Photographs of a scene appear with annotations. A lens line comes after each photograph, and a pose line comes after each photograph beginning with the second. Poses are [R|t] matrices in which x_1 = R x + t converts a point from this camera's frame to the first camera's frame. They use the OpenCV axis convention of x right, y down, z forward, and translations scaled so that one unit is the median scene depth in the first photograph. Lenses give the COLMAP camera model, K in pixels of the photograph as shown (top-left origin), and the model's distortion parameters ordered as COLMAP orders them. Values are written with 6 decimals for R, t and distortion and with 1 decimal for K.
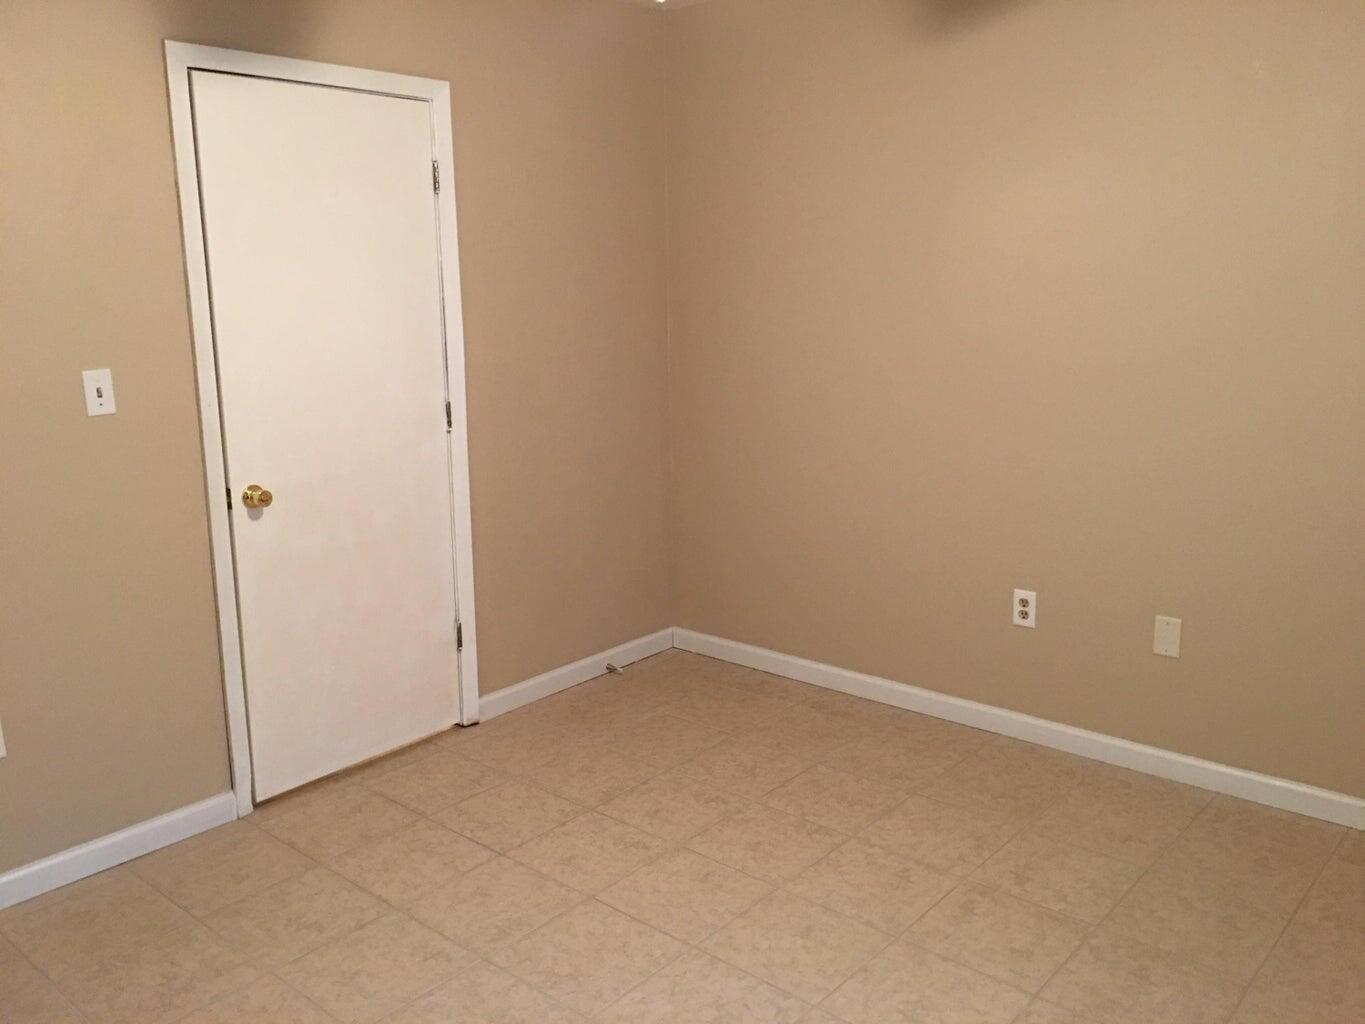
lens RADIAL K [[1148.1, 0, 682.8], [0, 1148.1, 512.7], [0, 0, 1]] dist [0.050557, -0.071061]
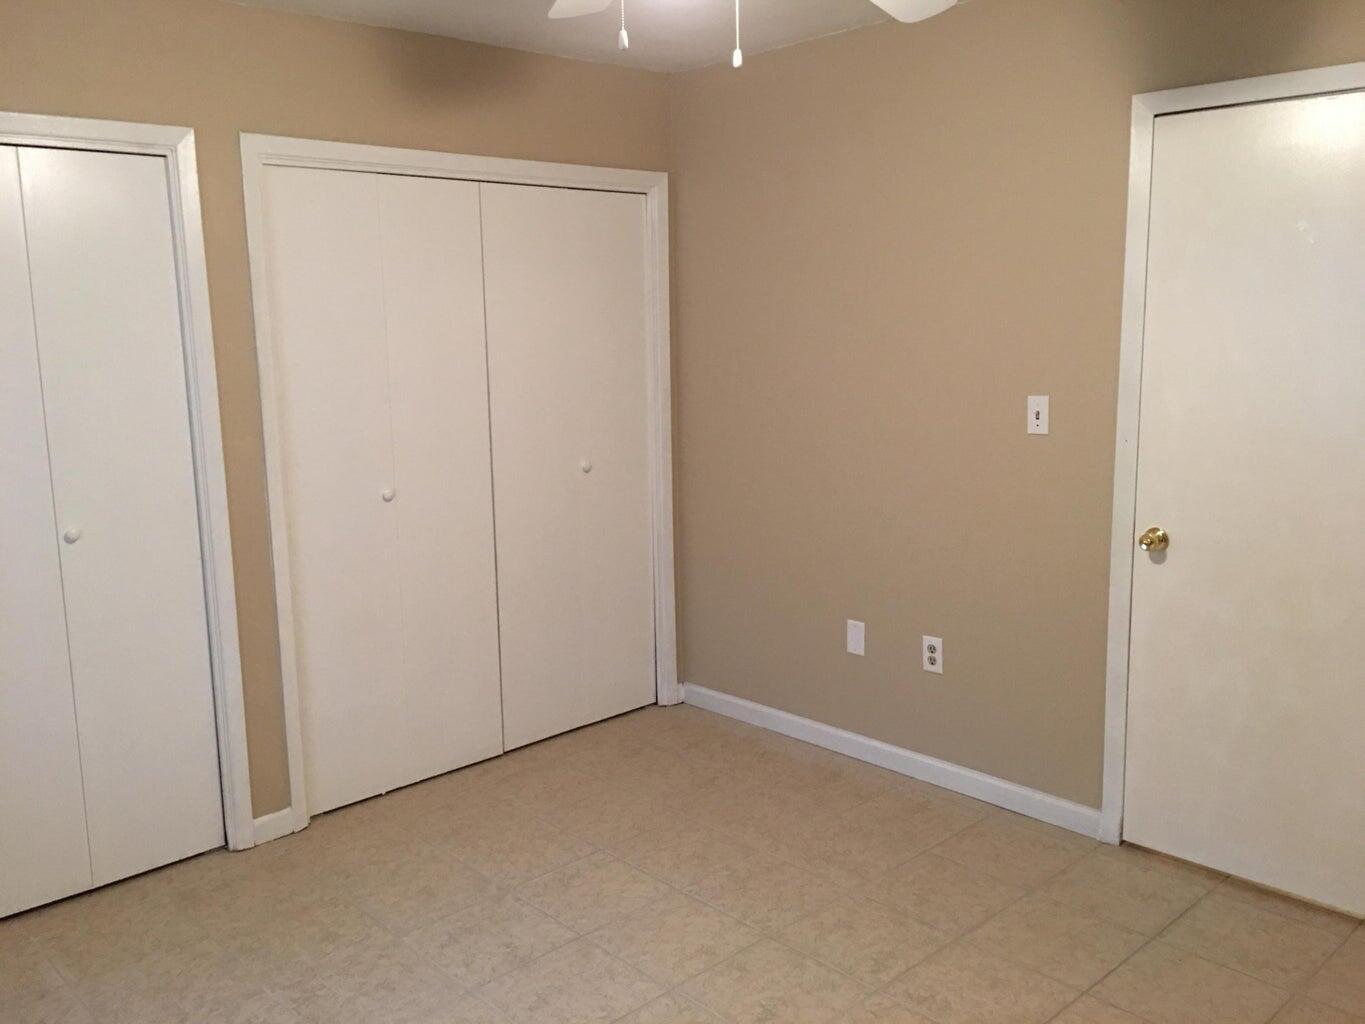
lens RADIAL K [[1150.0, 0, 682.1], [0, 1150.0, 512.4], [0, 0, 1]] dist [0.032148, -0.023968]
pose [[-0.101252, 0.183227, -0.977842, 0.688576], [-0.190393, 0.961158, 0.199815, -0.171619], [0.976472, 0.206406, -0.062434, 0.728741]]
